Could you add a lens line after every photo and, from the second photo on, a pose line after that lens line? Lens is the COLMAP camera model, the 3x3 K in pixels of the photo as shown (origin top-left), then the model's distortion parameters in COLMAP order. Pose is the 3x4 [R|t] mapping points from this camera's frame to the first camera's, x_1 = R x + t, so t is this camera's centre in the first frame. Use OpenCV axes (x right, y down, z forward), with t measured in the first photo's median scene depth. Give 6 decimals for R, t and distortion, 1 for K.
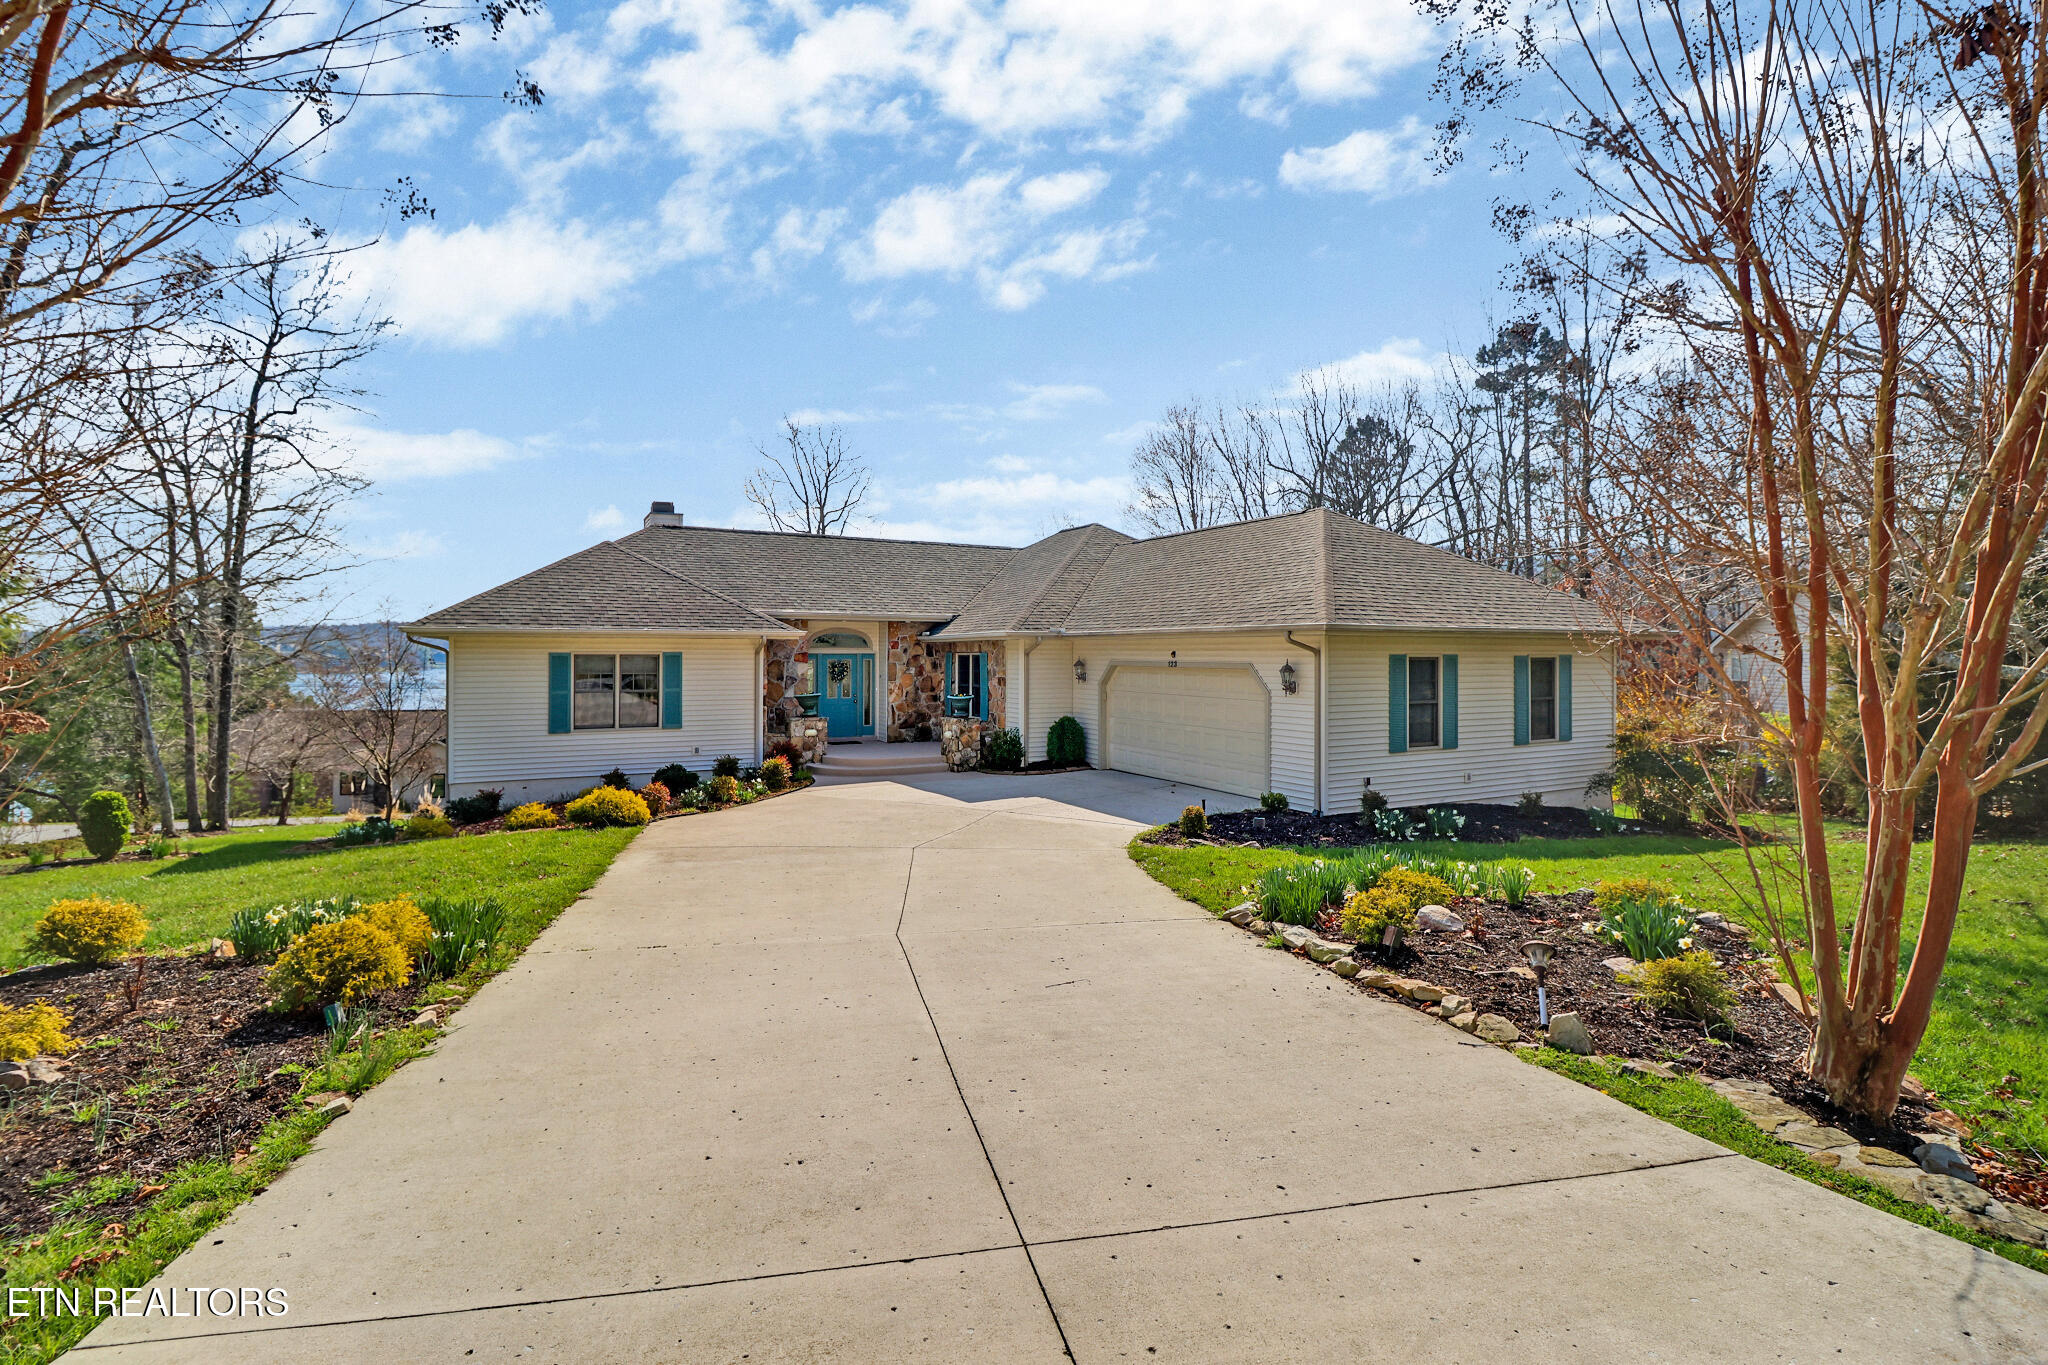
lens RADIAL K [[939.4, 0, 1024.0], [0, 939.4, 663.9], [0, 0, 1]] dist [-0.016712, -0.003332]
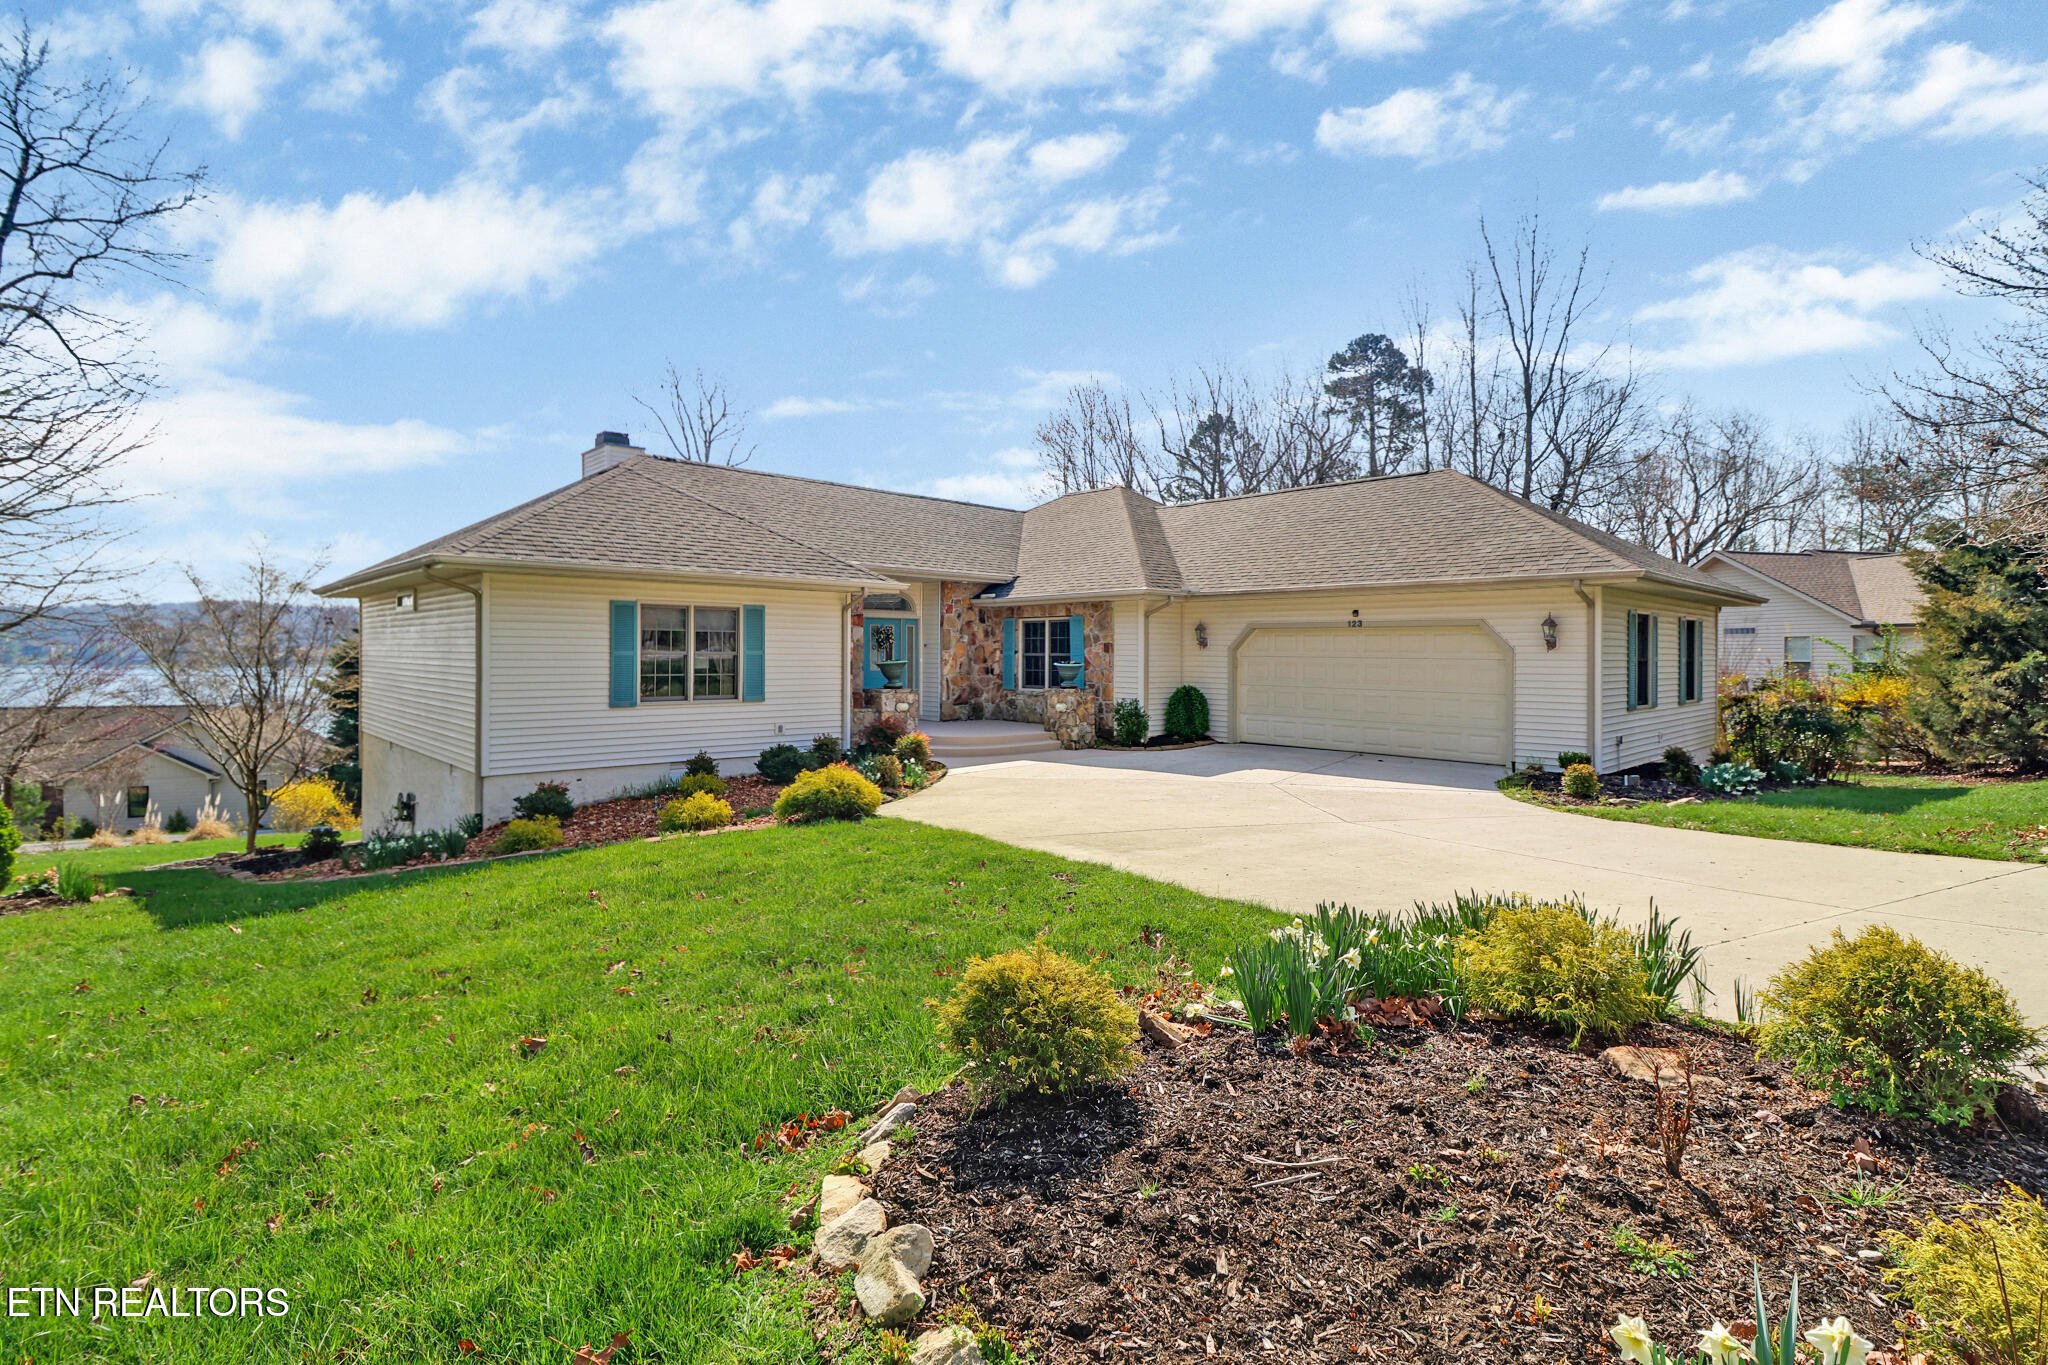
lens RADIAL K [[939.4, 0, 1022.1], [0, 939.4, 672.1], [0, 0, 1]] dist [-0.016712, -0.003332]
pose [[0.966449, -0.000751, 0.256858, -0.312926], [-0.001893, 0.999948, 0.010045, 0.031256], [-0.256852, -0.010194, 0.966397, 0.153764]]
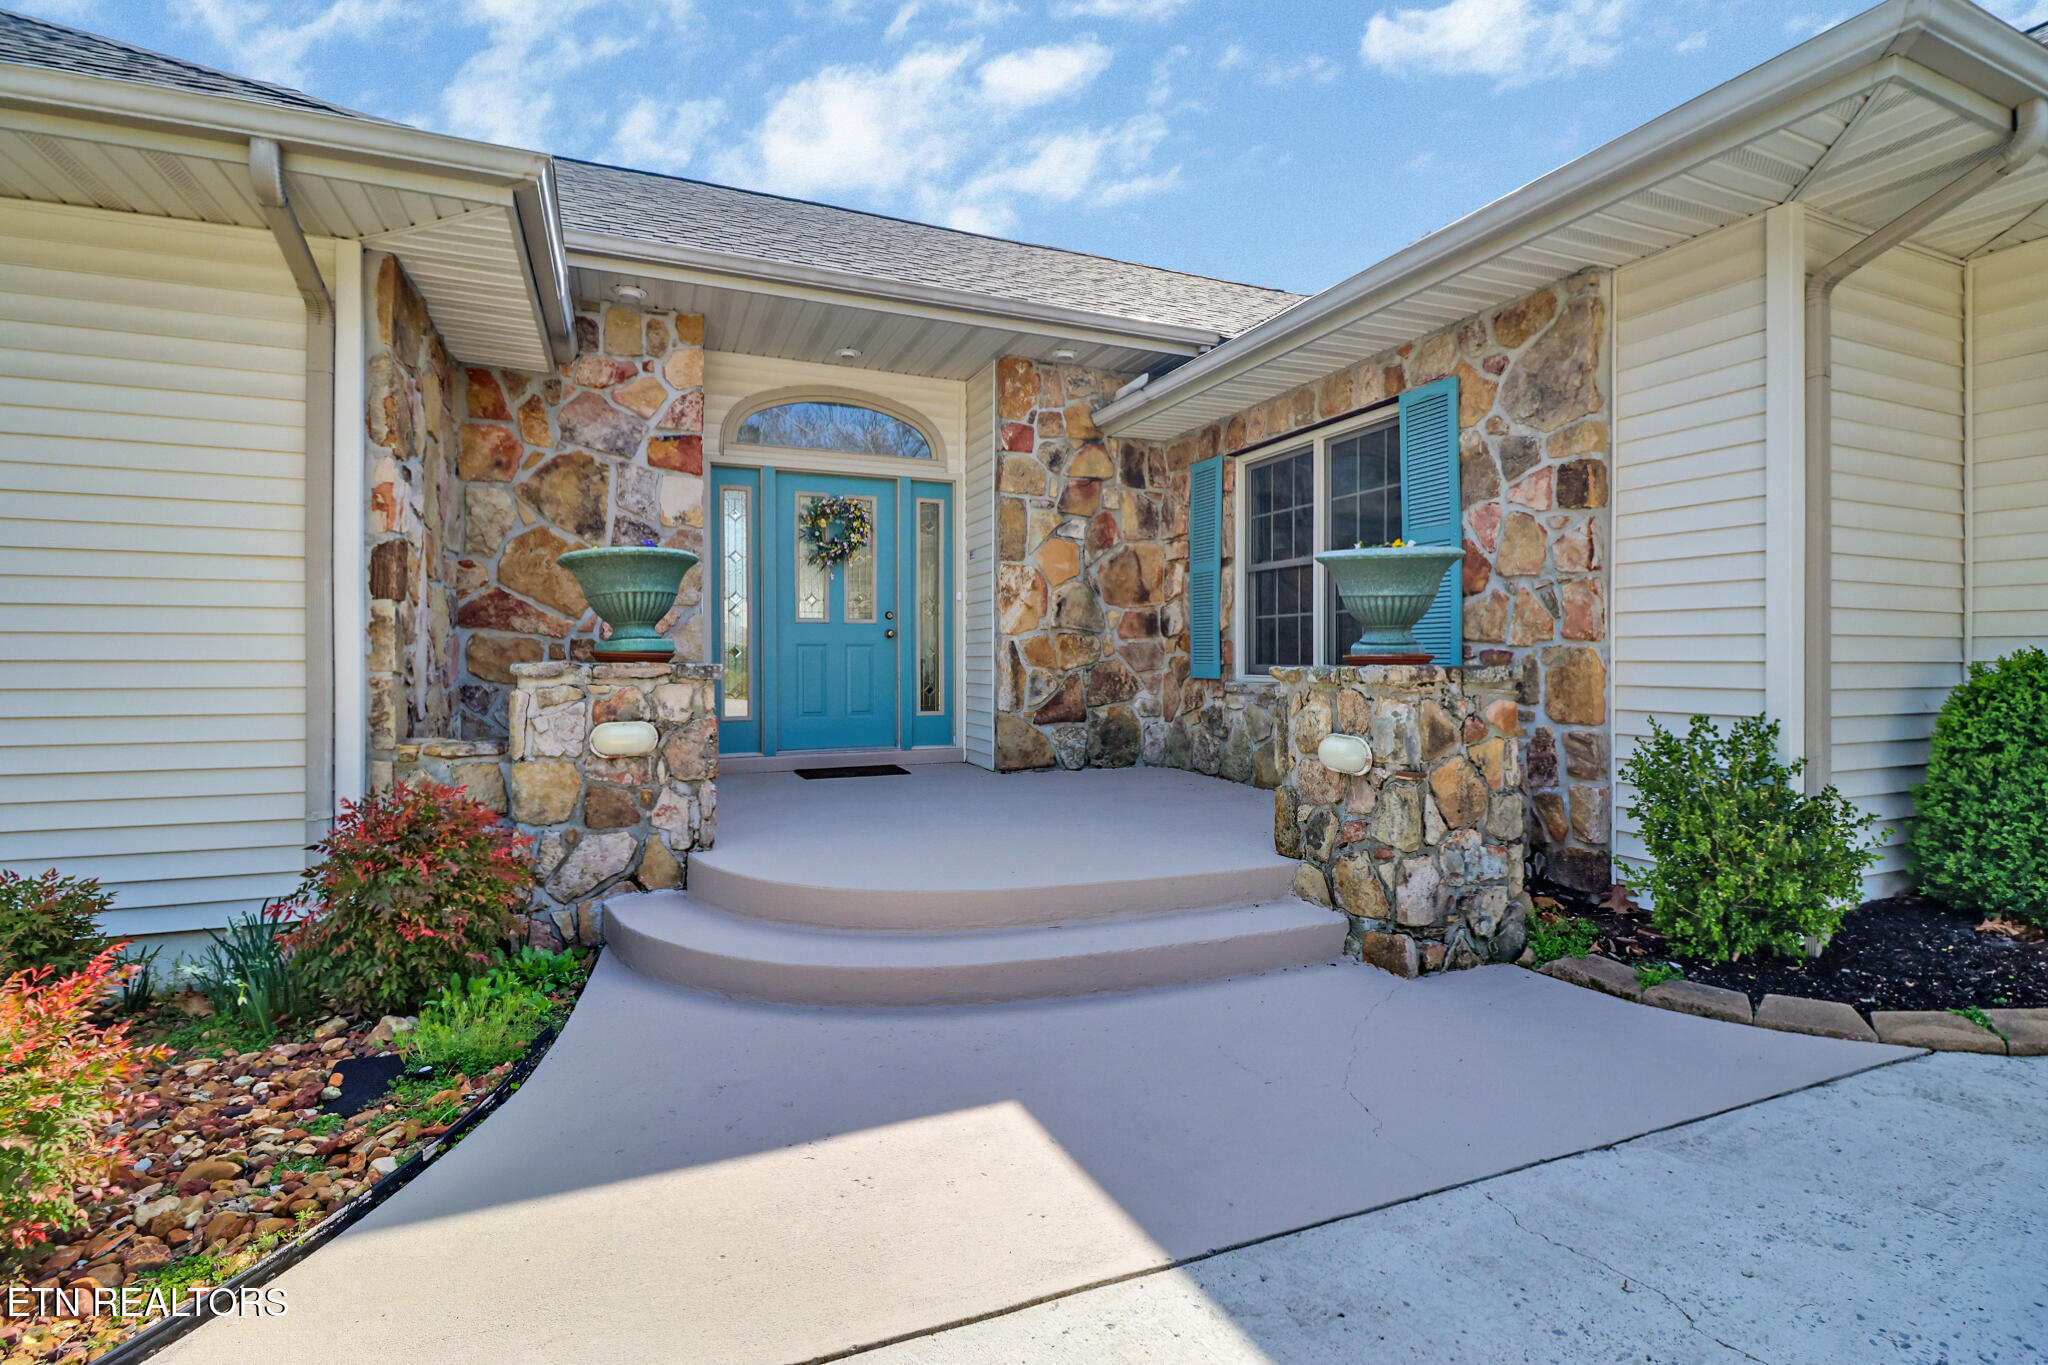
lens RADIAL K [[939.4, 0, 1032.2], [0, 939.4, 675.1], [0, 0, 1]] dist [-0.016712, -0.003332]
pose [[0.996440, 0.001680, -0.084291, -0.115903], [-0.000838, 0.999949, 0.010027, 0.053853], [0.084304, -0.009921, 0.996391, 0.751556]]
